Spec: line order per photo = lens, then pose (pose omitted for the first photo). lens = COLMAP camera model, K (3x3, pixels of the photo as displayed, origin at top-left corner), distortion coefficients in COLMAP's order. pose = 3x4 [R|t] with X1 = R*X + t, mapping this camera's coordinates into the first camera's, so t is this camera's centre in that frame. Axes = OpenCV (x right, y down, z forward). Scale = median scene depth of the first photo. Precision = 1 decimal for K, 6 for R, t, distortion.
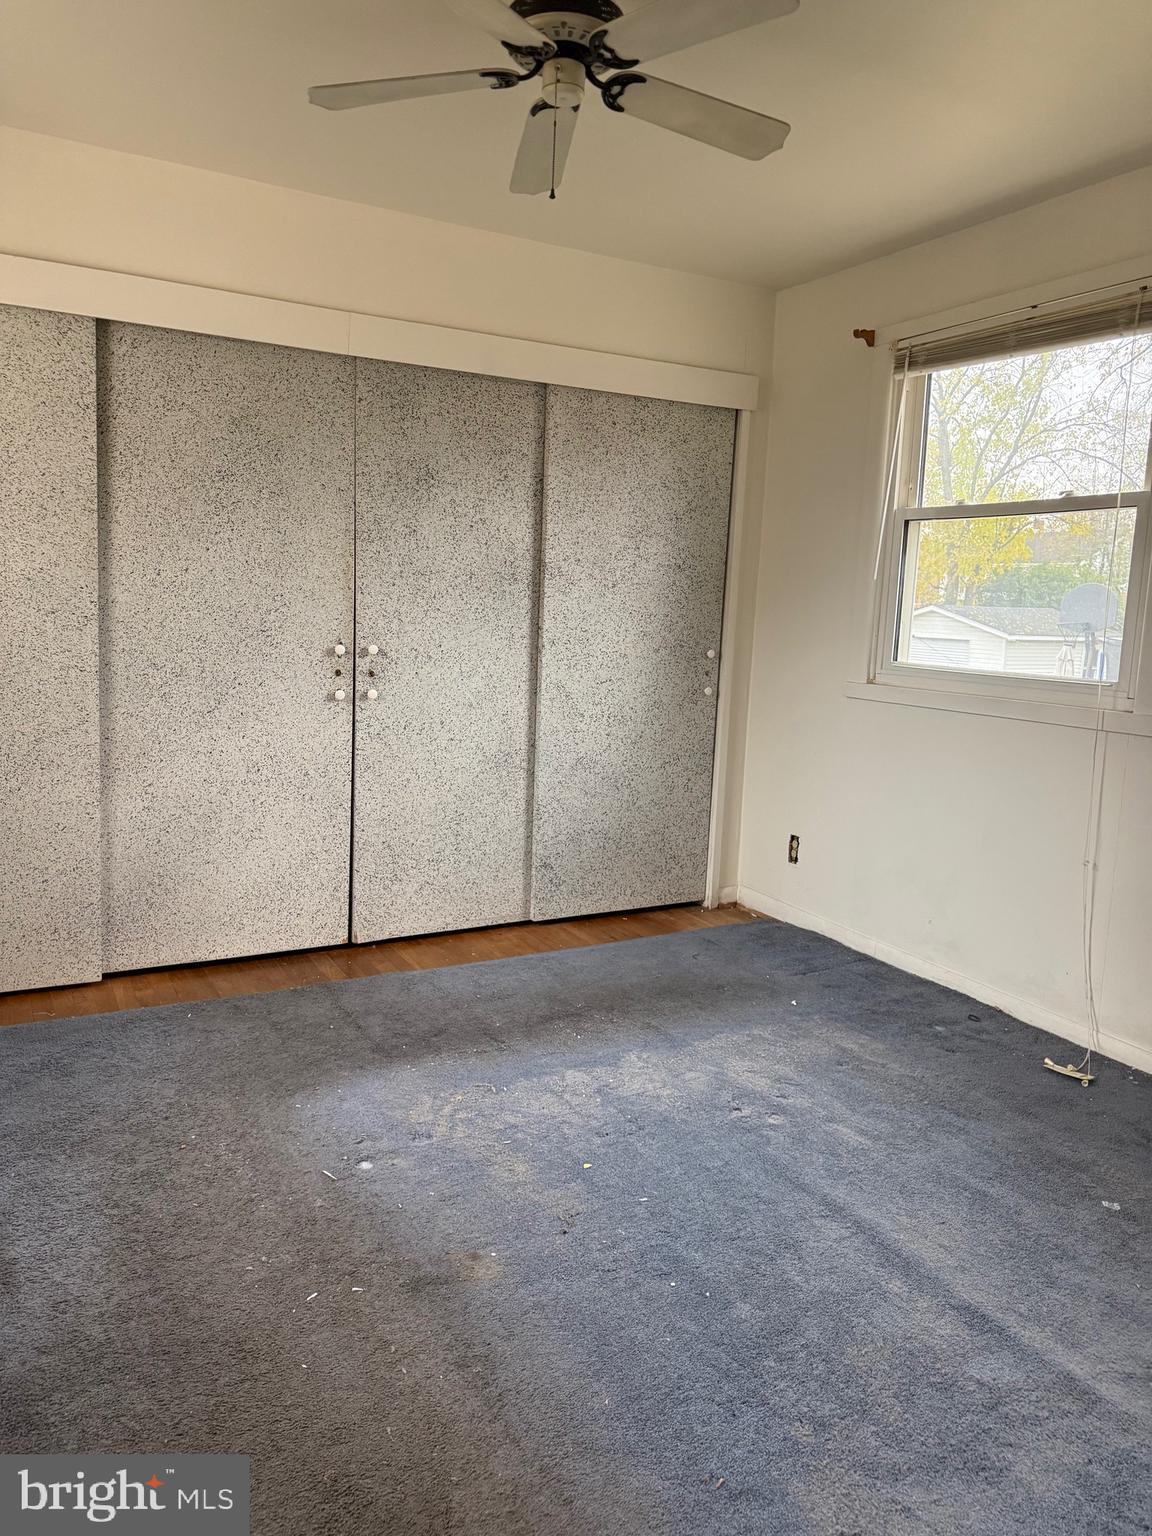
lens RADIAL K [[1088.4, 0, 582.6], [0, 1088.4, 755.1], [0, 0, 1]] dist [0.053150, -0.049766]
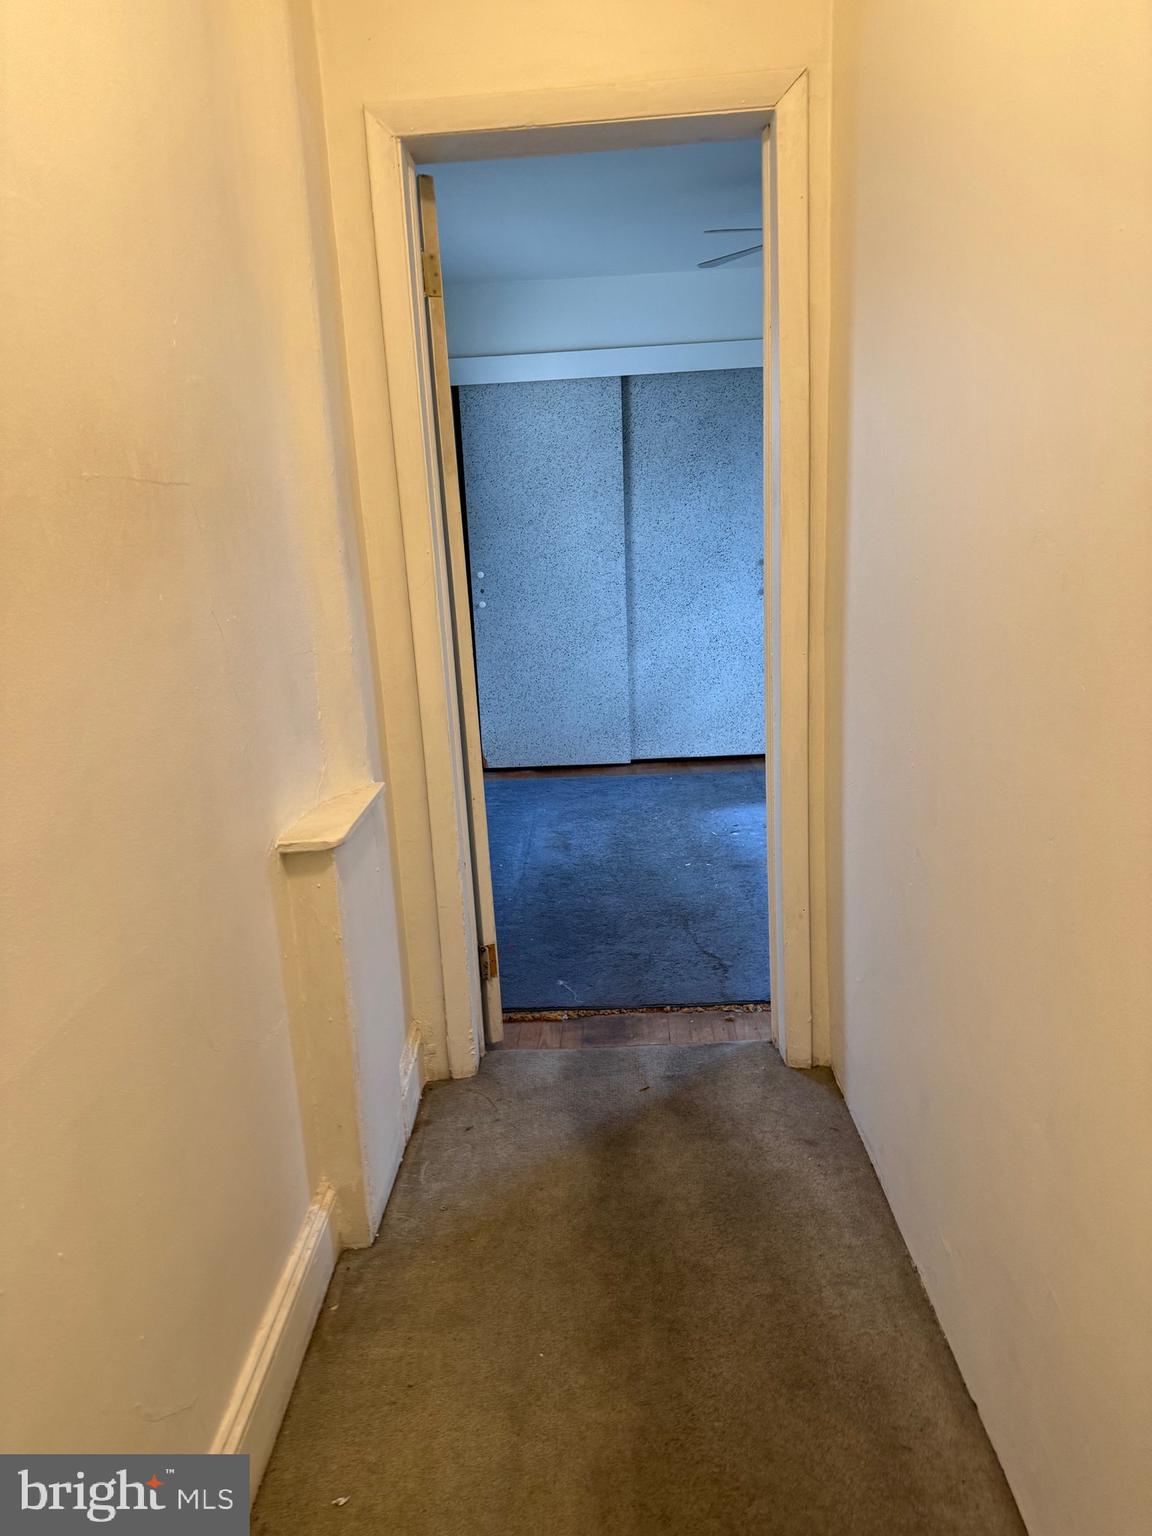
lens RADIAL K [[1088.4, 0, 578.6], [0, 1088.4, 771.8], [0, 0, 1]] dist [0.053150, -0.049766]
pose [[0.859334, 0.024136, -0.510845, 0.381770], [0.017493, 0.996914, 0.076527, 0.086679], [0.511116, -0.074698, 0.856260, -0.534002]]
